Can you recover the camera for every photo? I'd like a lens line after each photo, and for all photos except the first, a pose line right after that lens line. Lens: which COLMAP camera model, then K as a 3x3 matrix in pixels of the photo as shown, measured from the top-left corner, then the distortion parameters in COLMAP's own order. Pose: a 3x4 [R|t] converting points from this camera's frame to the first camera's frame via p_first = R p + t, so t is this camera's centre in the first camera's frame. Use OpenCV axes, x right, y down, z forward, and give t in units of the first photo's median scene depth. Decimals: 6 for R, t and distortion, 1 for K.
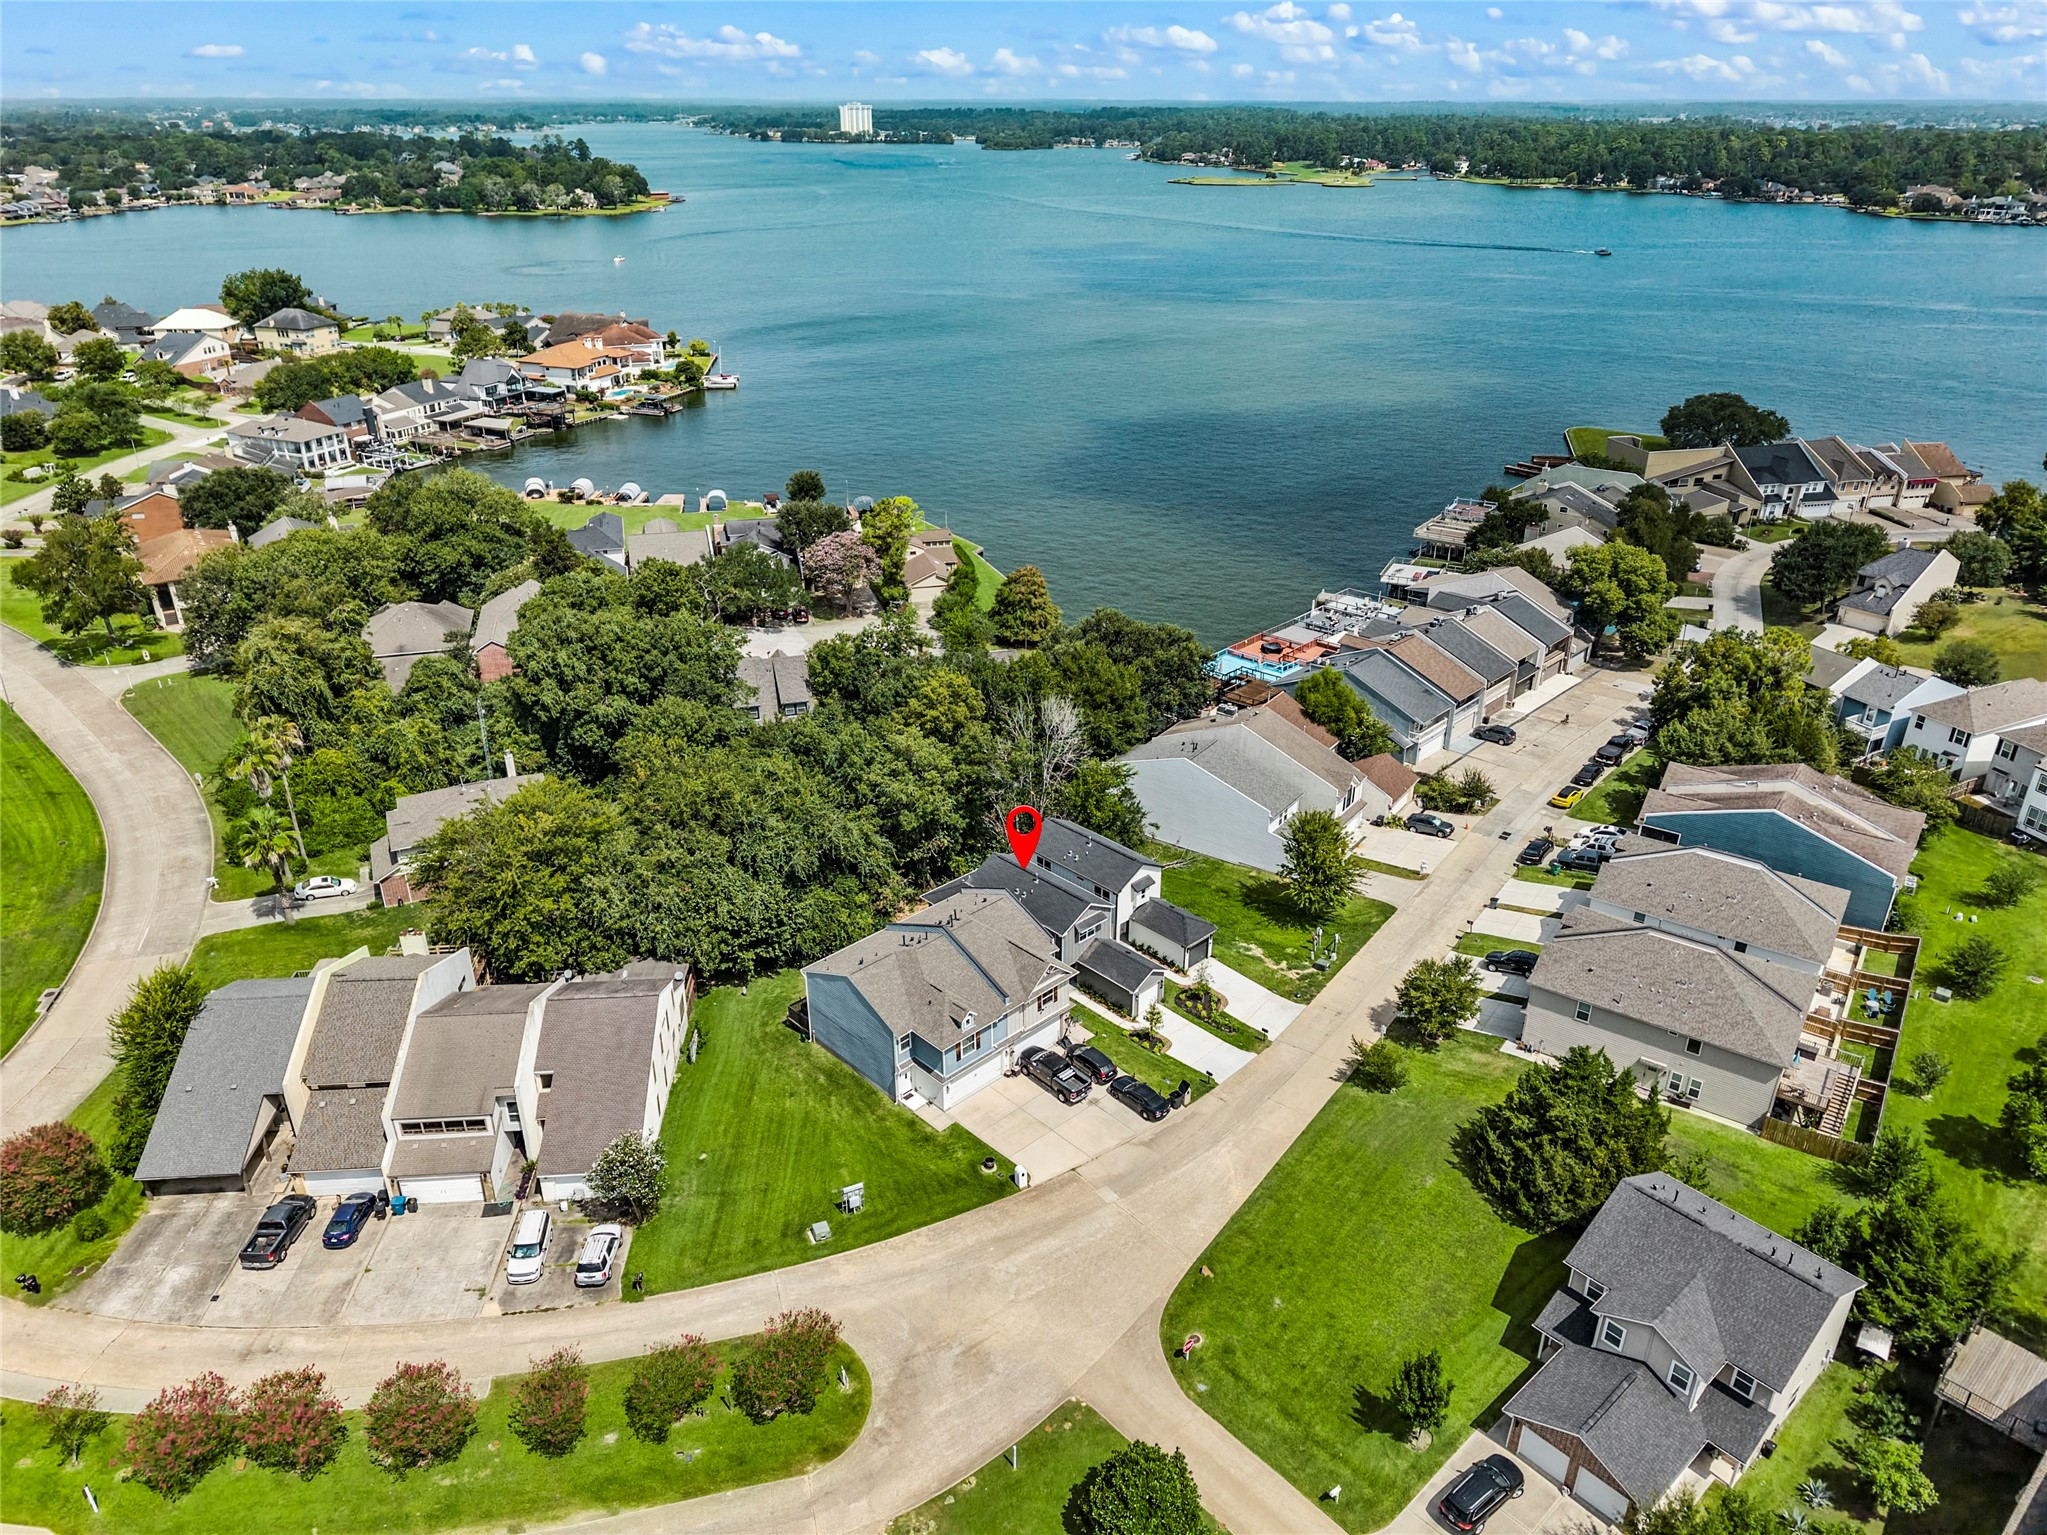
lens RADIAL K [[1407.8, 0, 1028.3], [0, 1407.8, 733.8], [0, 0, 1]] dist [0.004625, -0.003426]
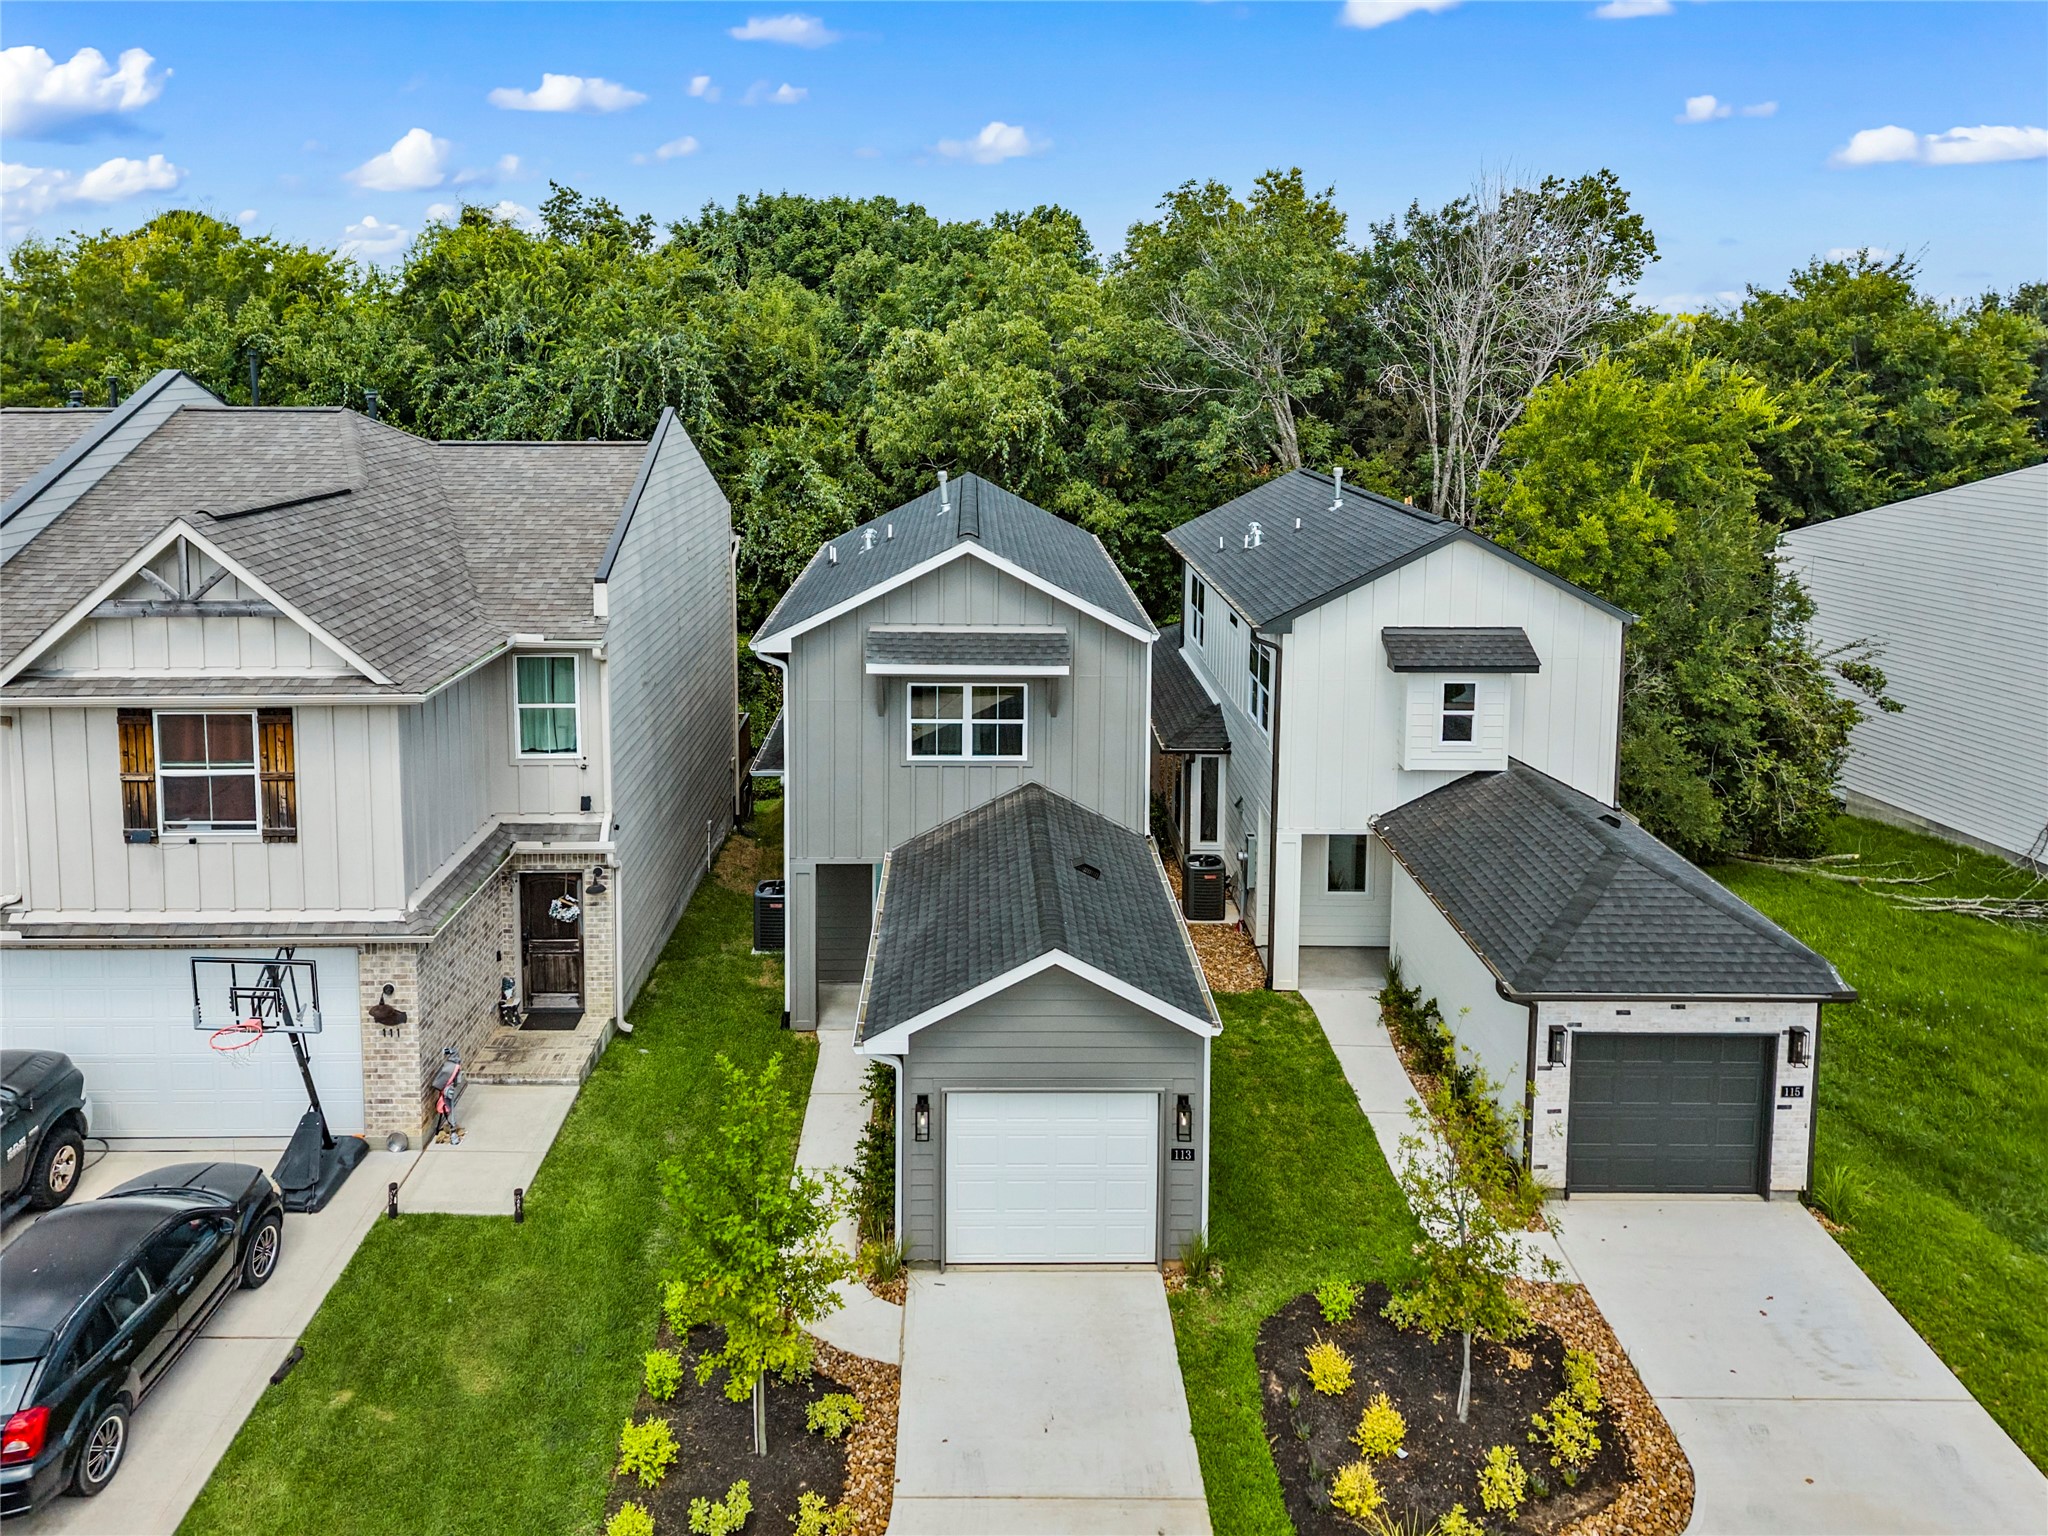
lens RADIAL K [[1465.4, 0, 986.0], [0, 1465.4, 484.3], [0, 0, 1]] dist [0.008873, -0.001371]
pose [[0.726520, 0.069767, -0.683595, 0.132714], [-0.286818, 0.934814, -0.209422, 0.114612], [0.624423, 0.348217, 0.699171, 0.640625]]
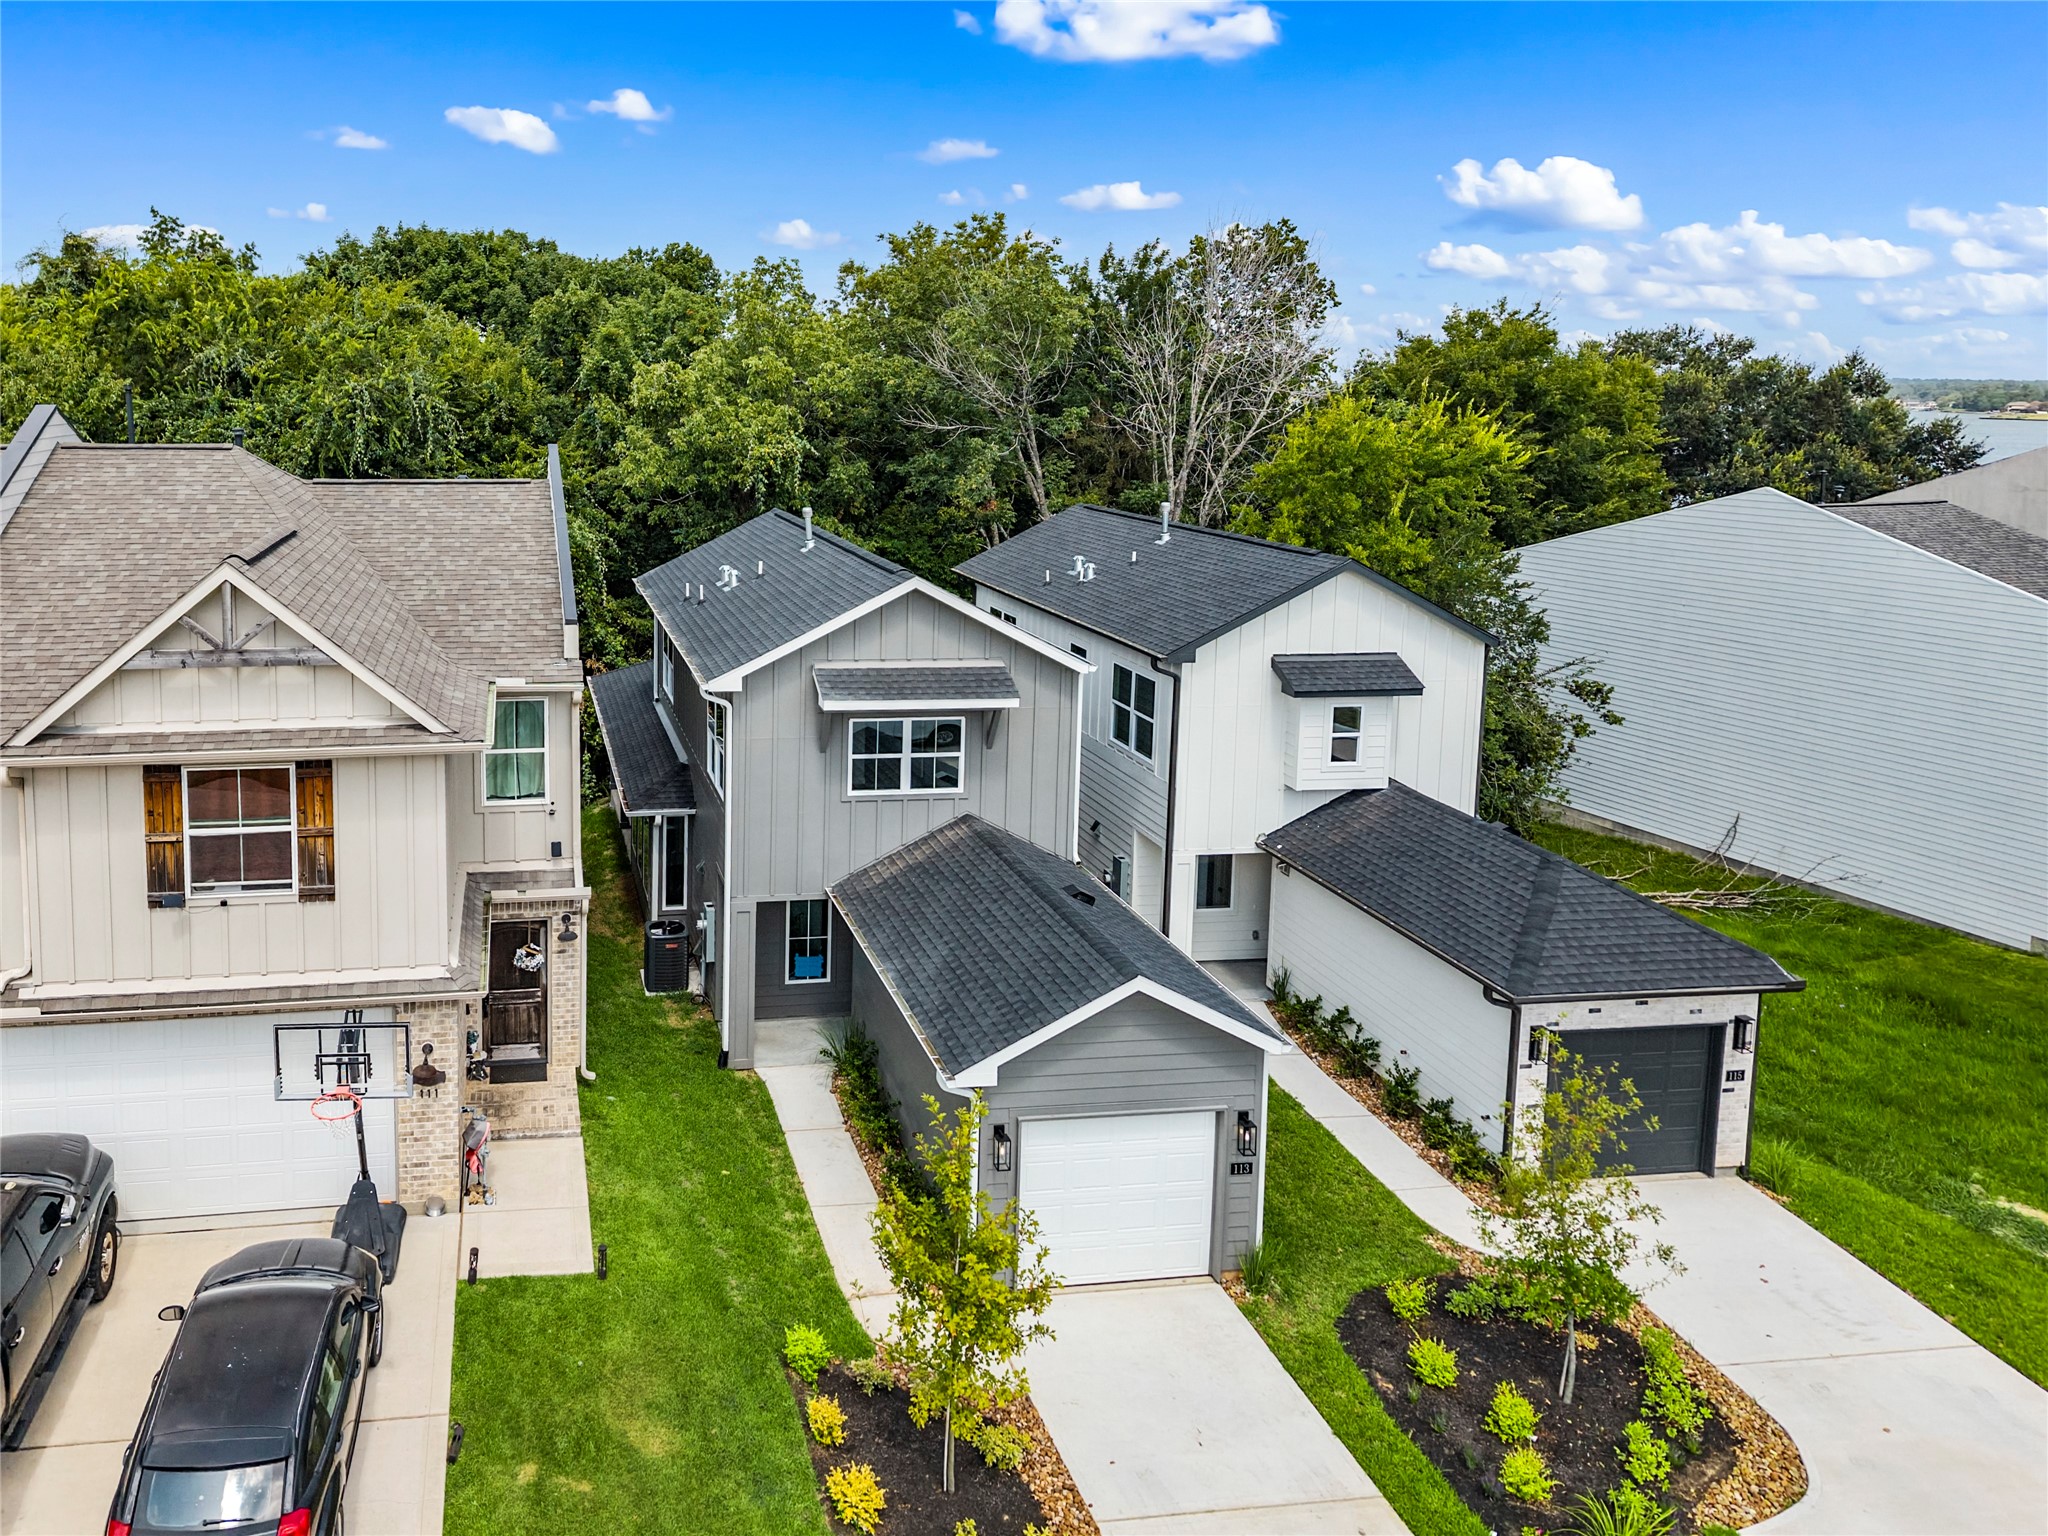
lens RADIAL K [[1450.7, 0, 702.5], [0, 1450.7, 535.6], [0, 0, 1]] dist [0.010896, -0.001429]
pose [[0.807775, 0.070744, -0.585230, 0.099966], [-0.251422, 0.939293, -0.233487, 0.125267], [0.533185, 0.335745, 0.776524, 0.617818]]
